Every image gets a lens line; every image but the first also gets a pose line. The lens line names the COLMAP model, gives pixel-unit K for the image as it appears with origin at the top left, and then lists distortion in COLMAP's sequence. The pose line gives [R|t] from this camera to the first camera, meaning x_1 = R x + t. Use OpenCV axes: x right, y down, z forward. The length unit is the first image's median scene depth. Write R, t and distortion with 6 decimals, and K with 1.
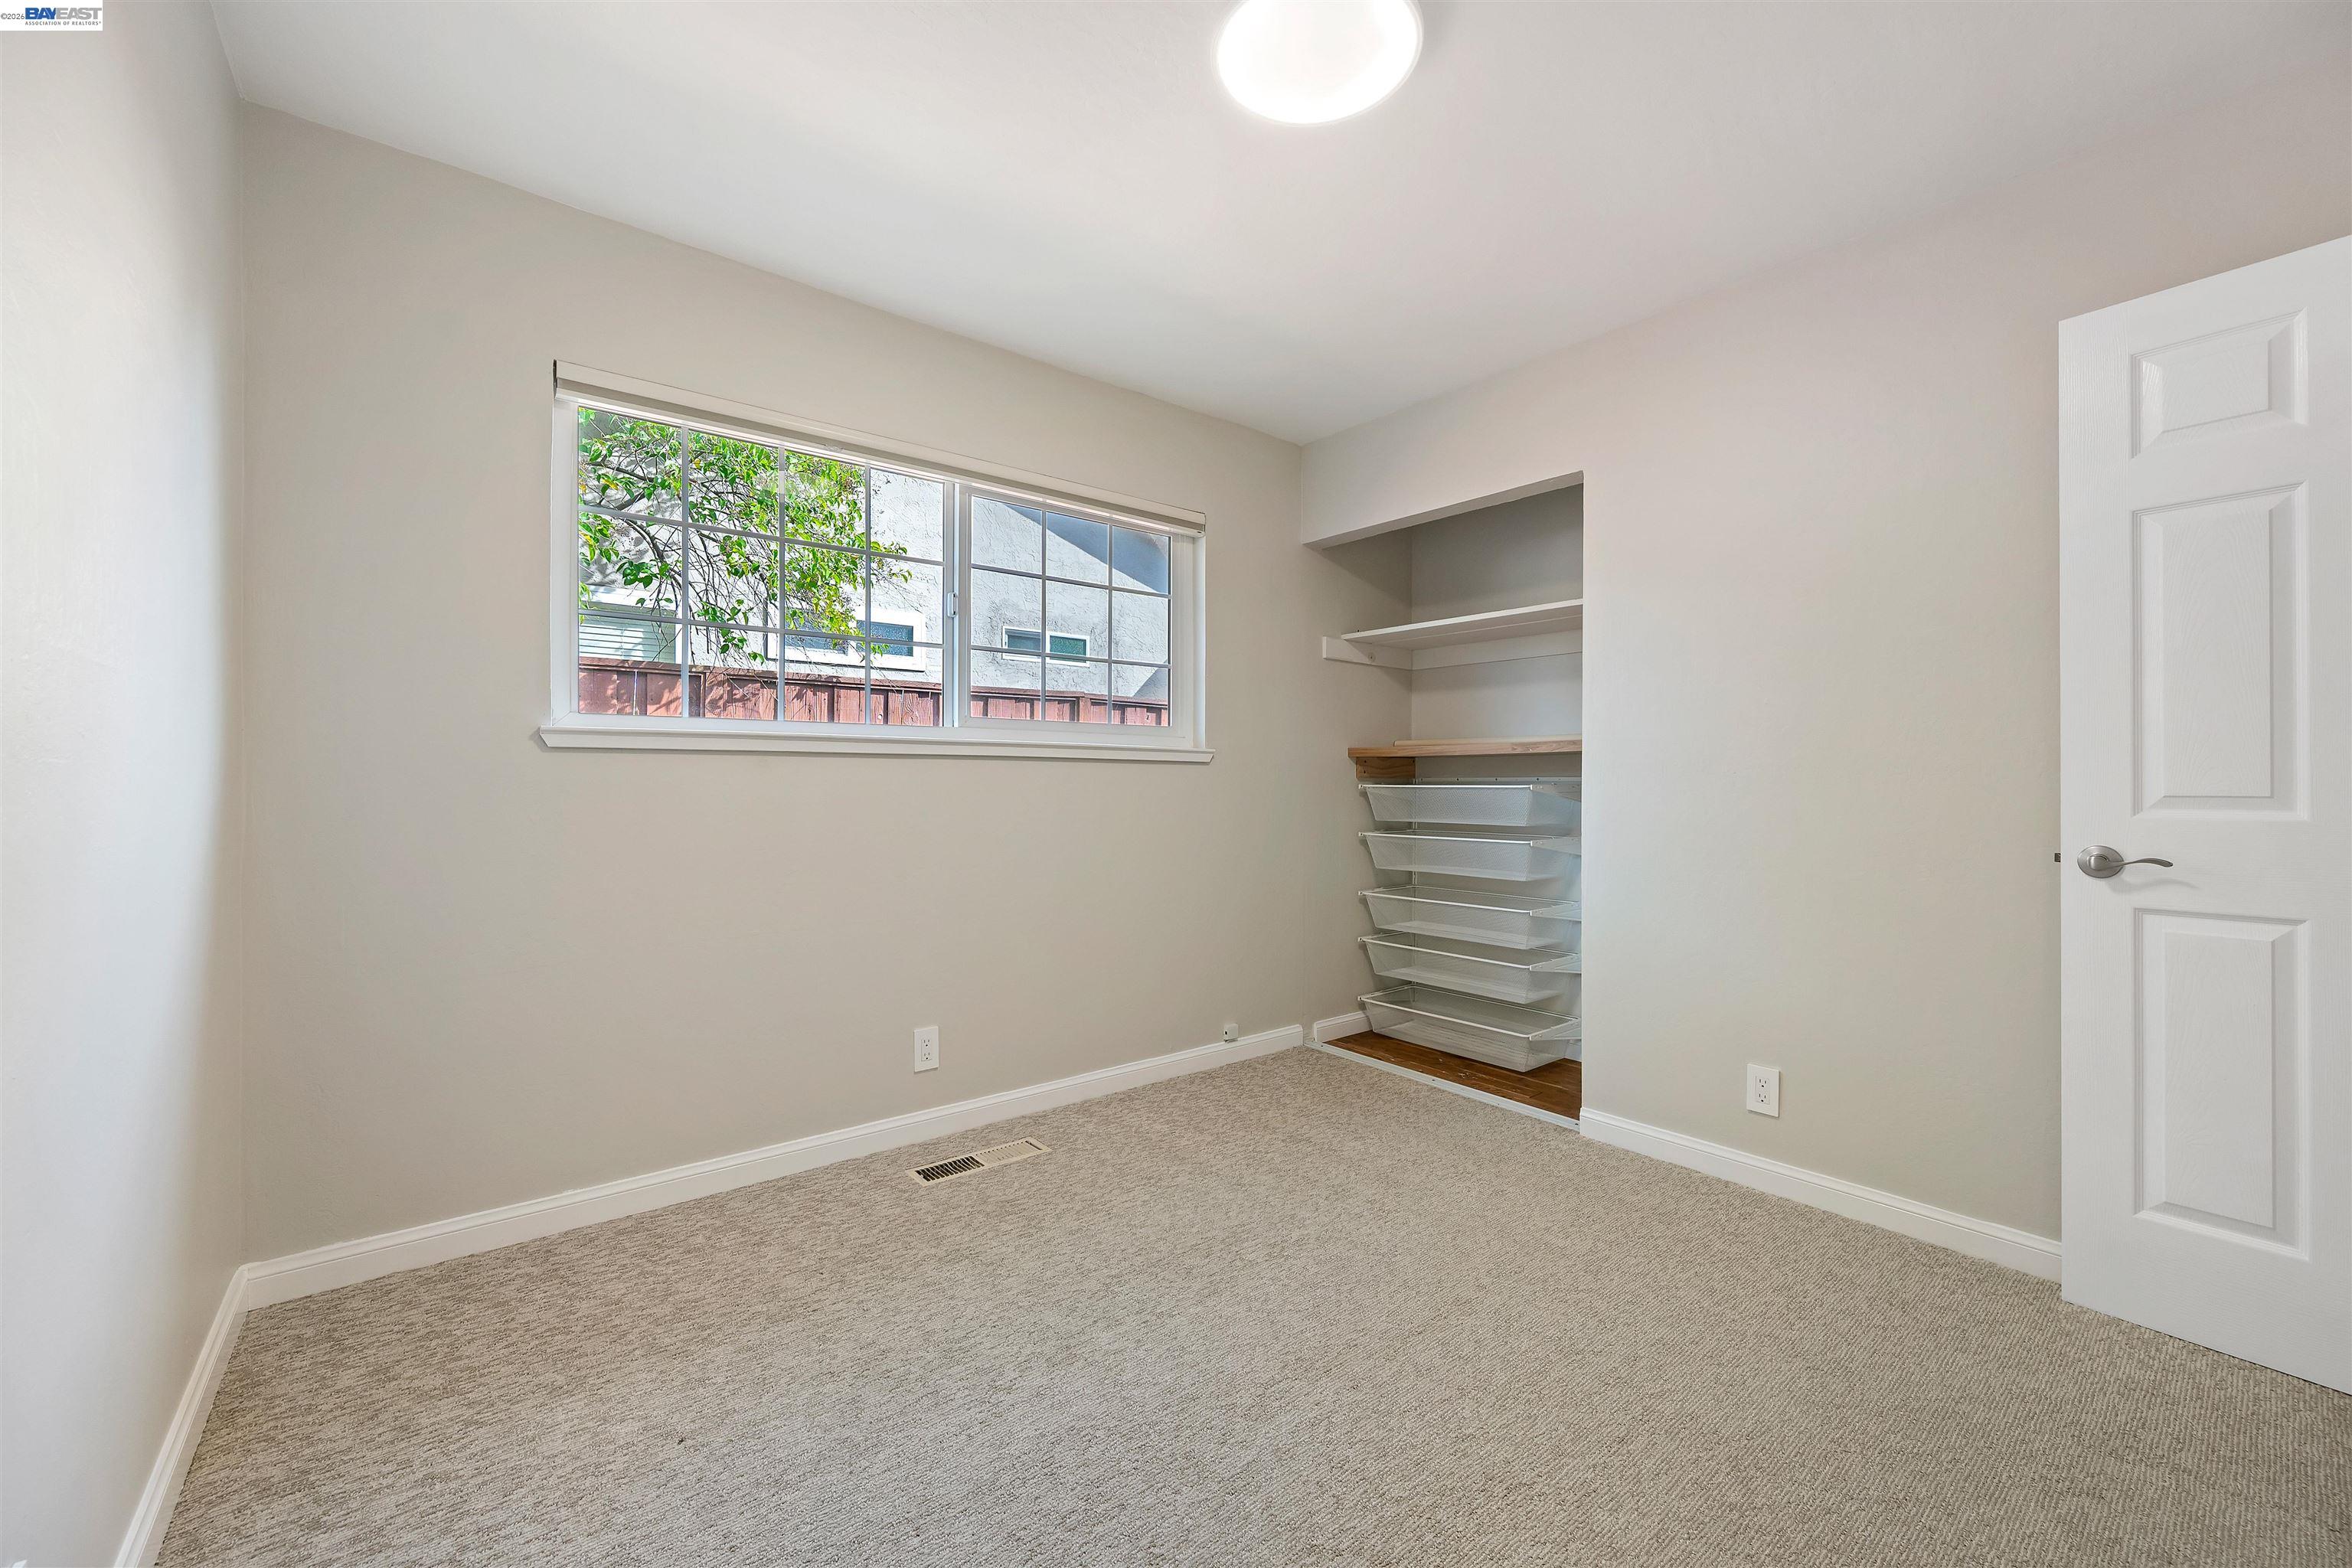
lens RADIAL K [[927.7, 0, 1179.1], [0, 927.7, 780.6], [0, 0, 1]] dist [-0.003430, -0.000277]
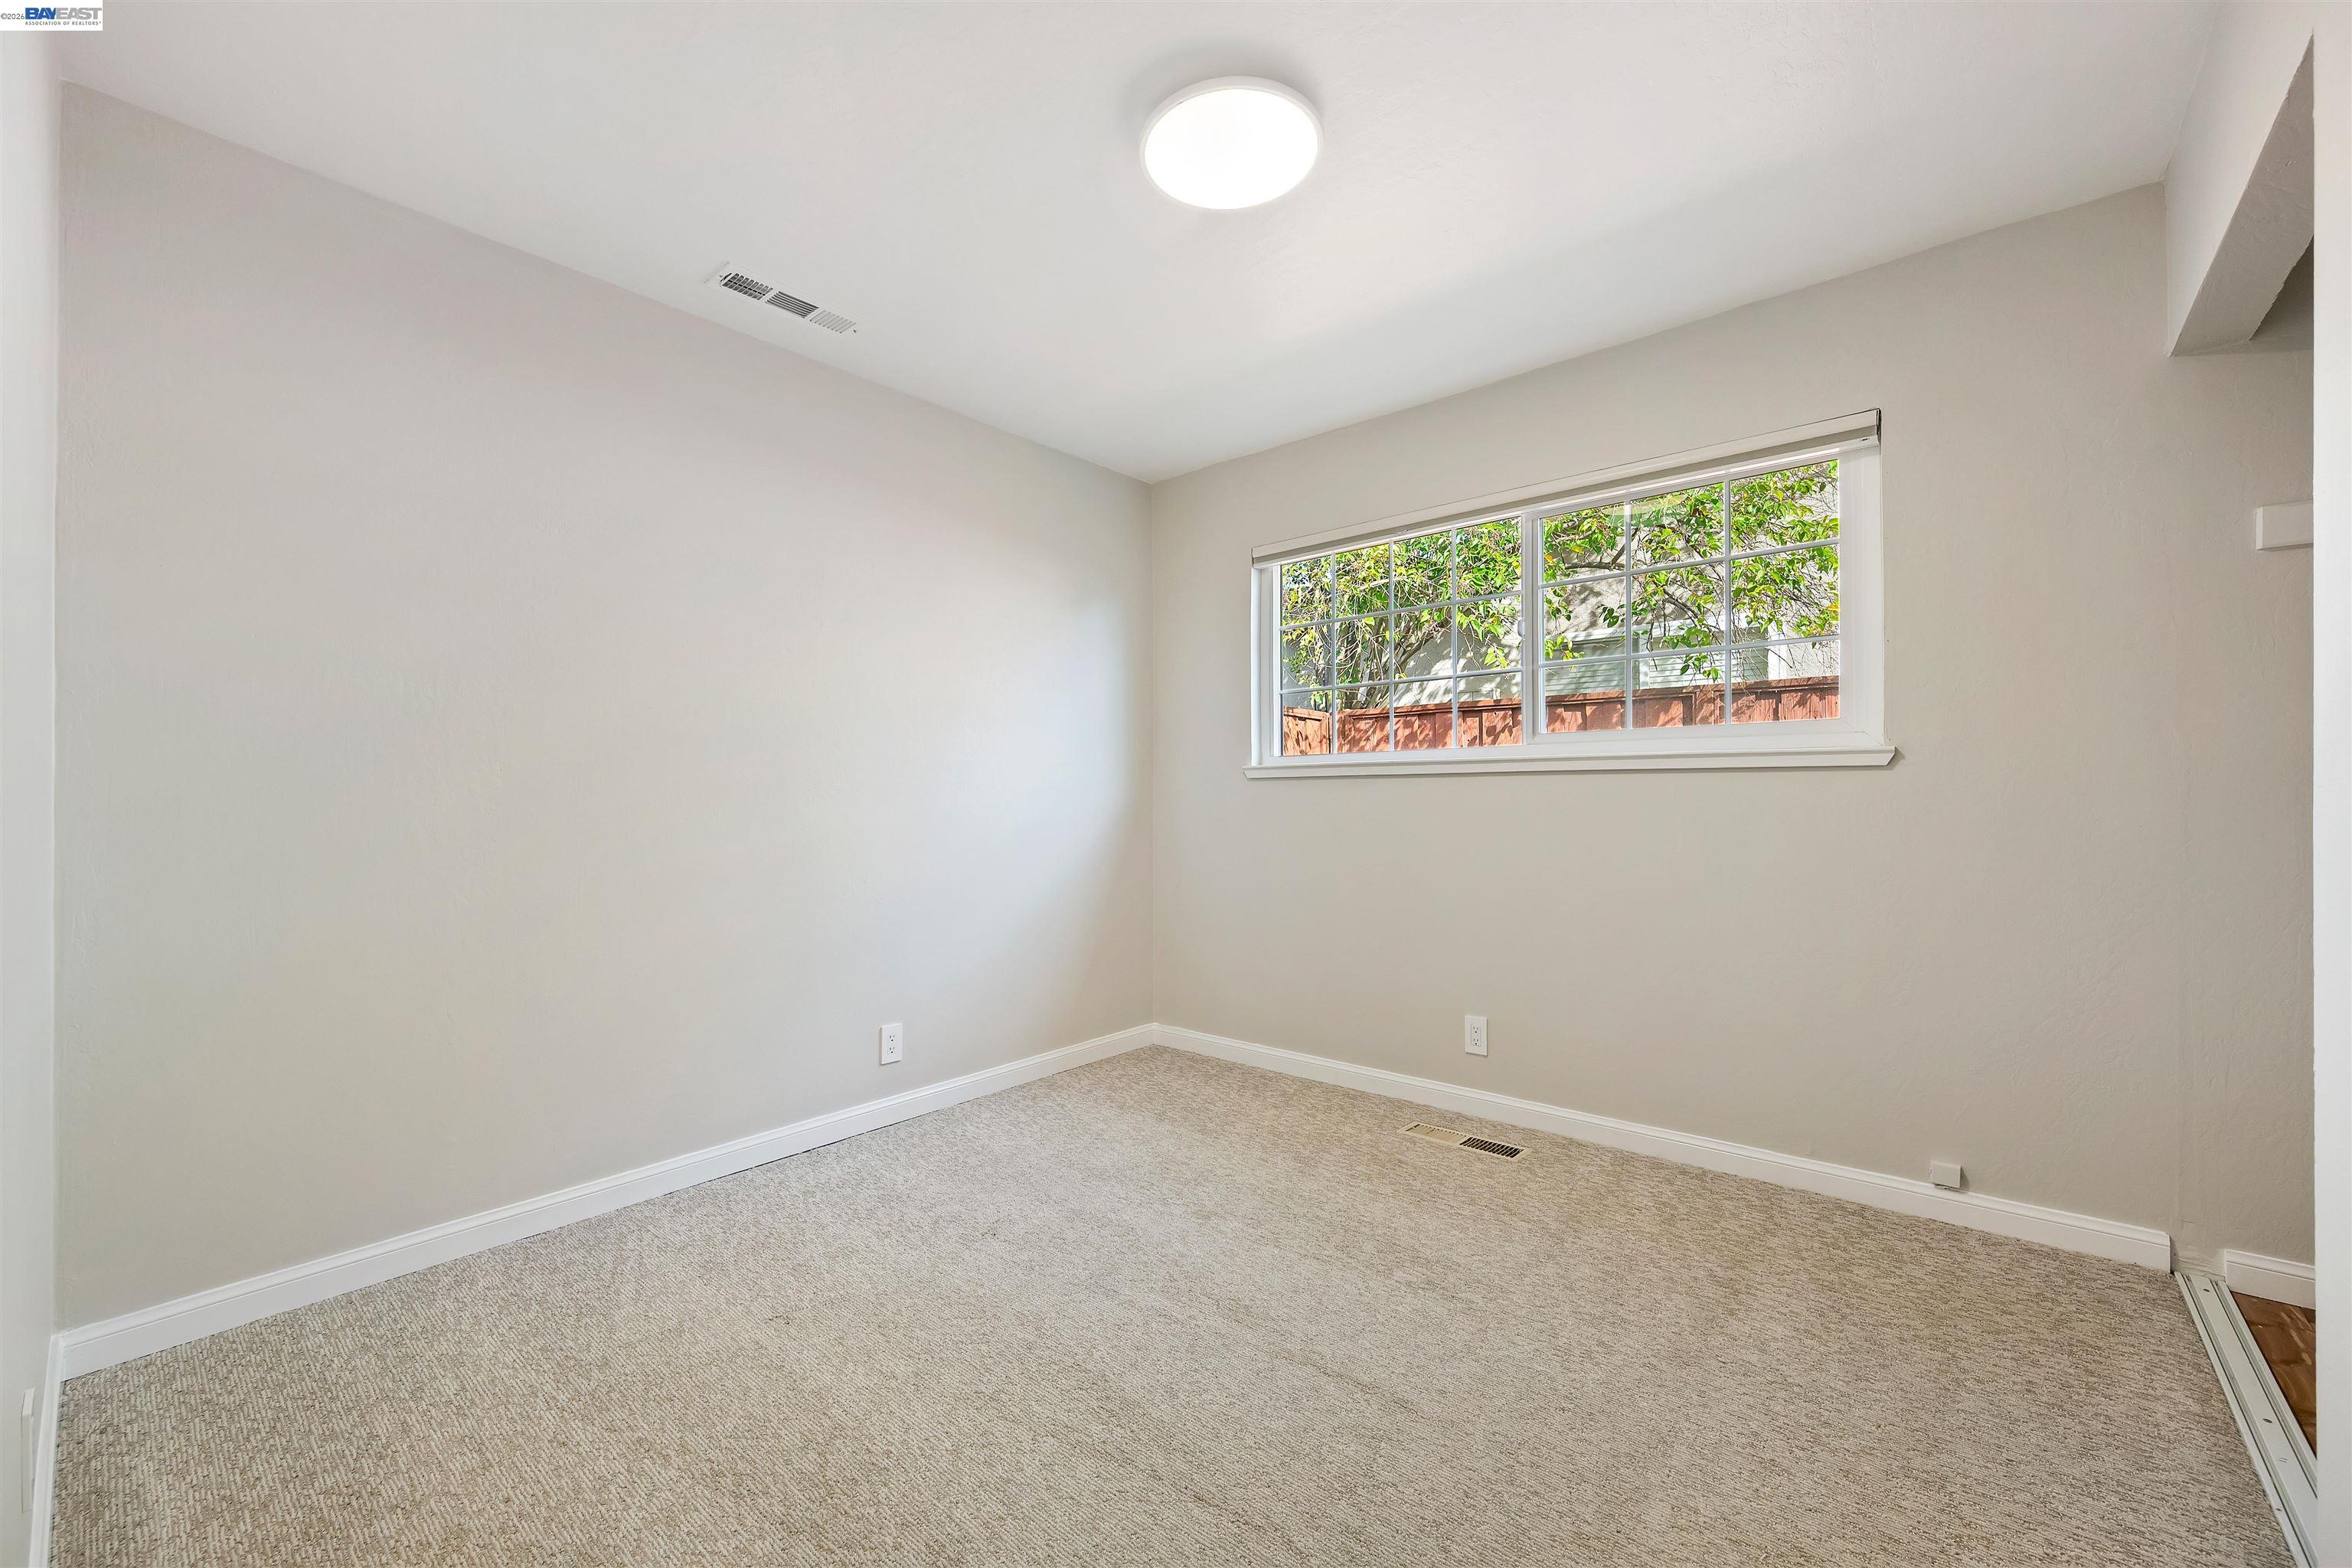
lens RADIAL K [[927.7, 0, 1179.0], [0, 927.7, 796.1], [0, 0, 1]] dist [-0.003430, -0.000277]
pose [[0.185219, -0.005371, -0.982683, 0.736989], [0.006758, 0.999968, -0.004192, 0.002672], [0.982674, -0.005865, 0.185249, 0.426330]]
